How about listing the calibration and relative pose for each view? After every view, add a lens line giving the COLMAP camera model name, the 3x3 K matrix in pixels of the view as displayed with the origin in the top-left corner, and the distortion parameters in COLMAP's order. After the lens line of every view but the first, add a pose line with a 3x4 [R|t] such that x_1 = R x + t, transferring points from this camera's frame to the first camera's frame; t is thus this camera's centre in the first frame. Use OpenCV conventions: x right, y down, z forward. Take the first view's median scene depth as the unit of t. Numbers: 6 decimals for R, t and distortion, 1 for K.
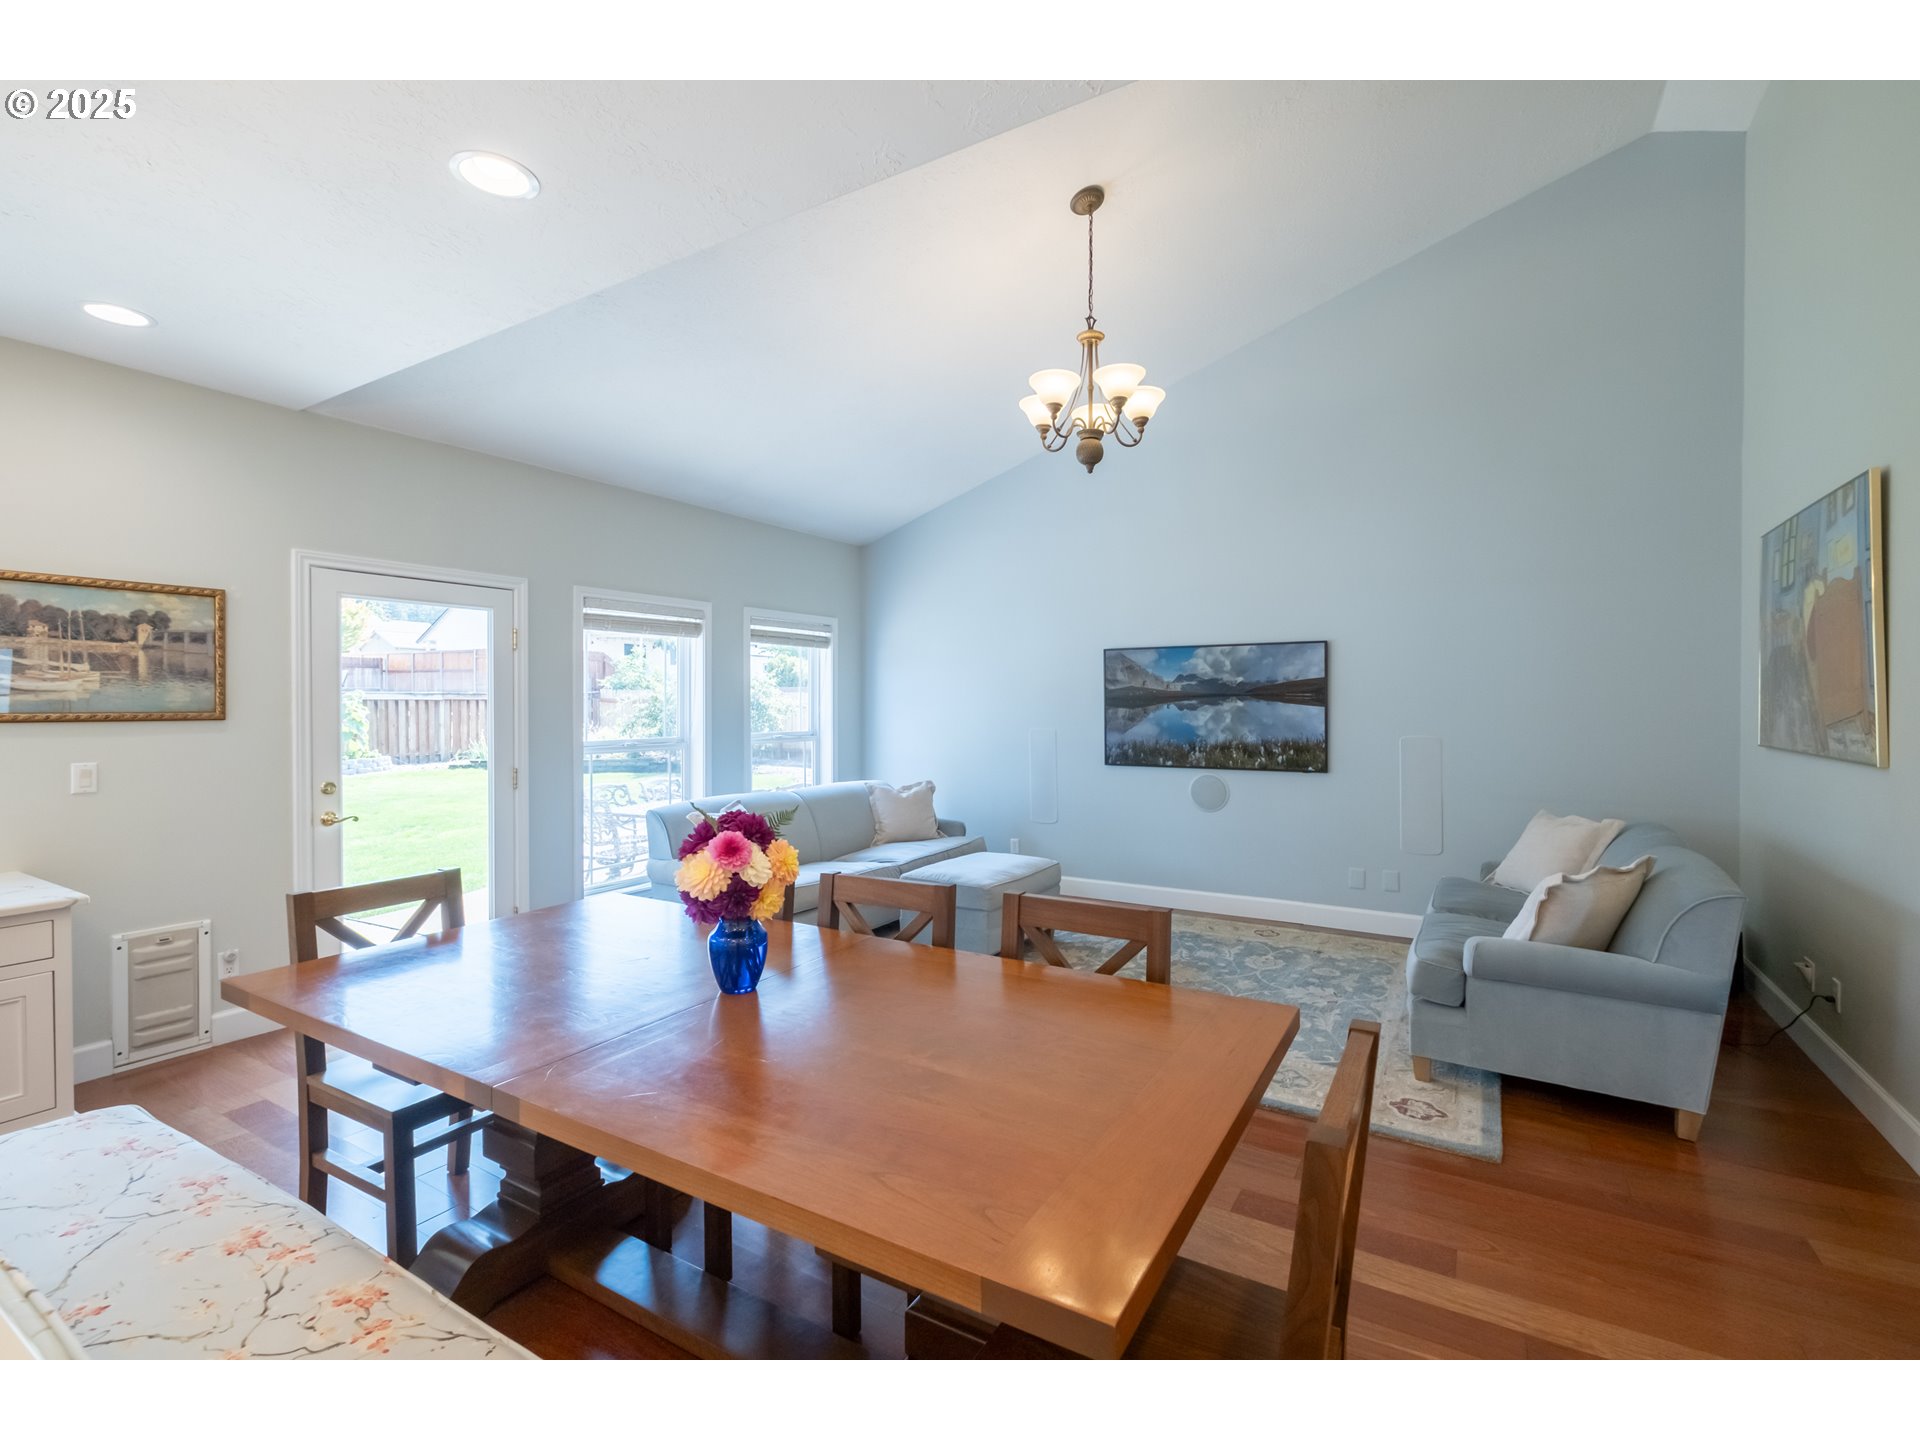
lens RADIAL K [[860.8, 0, 954.8], [0, 860.8, 710.9], [0, 0, 1]] dist [0.000802, 0.000187]
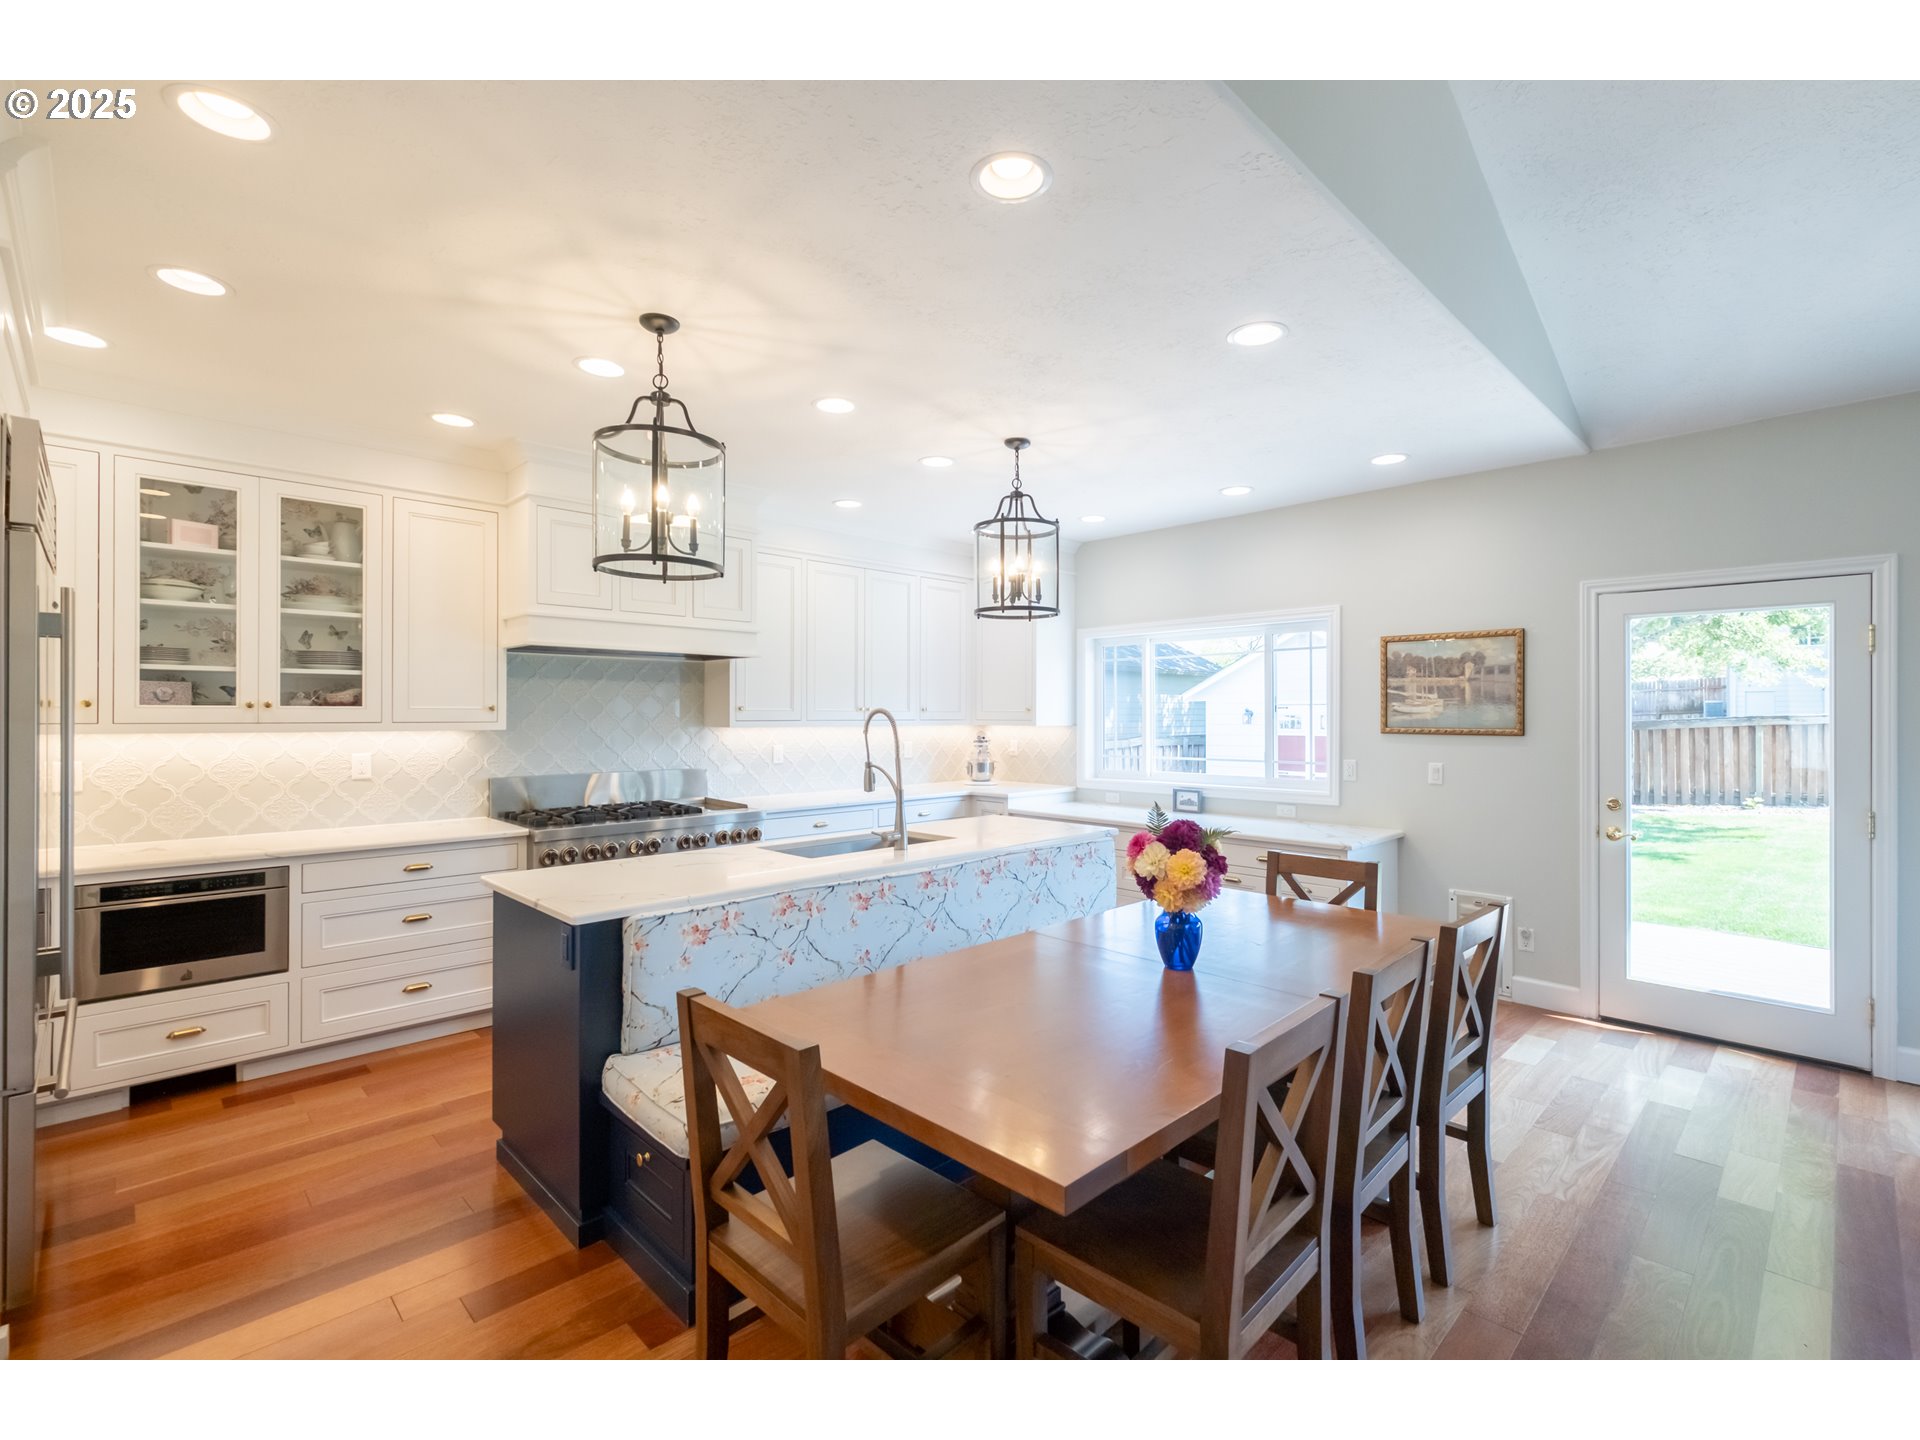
lens RADIAL K [[860.8, 0, 953.5], [0, 860.8, 714.8], [0, 0, 1]] dist [0.000802, 0.000187]
pose [[-0.247776, -0.000736, -0.968817, 0.548345], [-0.010863, 0.999939, 0.002018, -0.013420], [0.968756, 0.011024, -0.247769, 0.550966]]
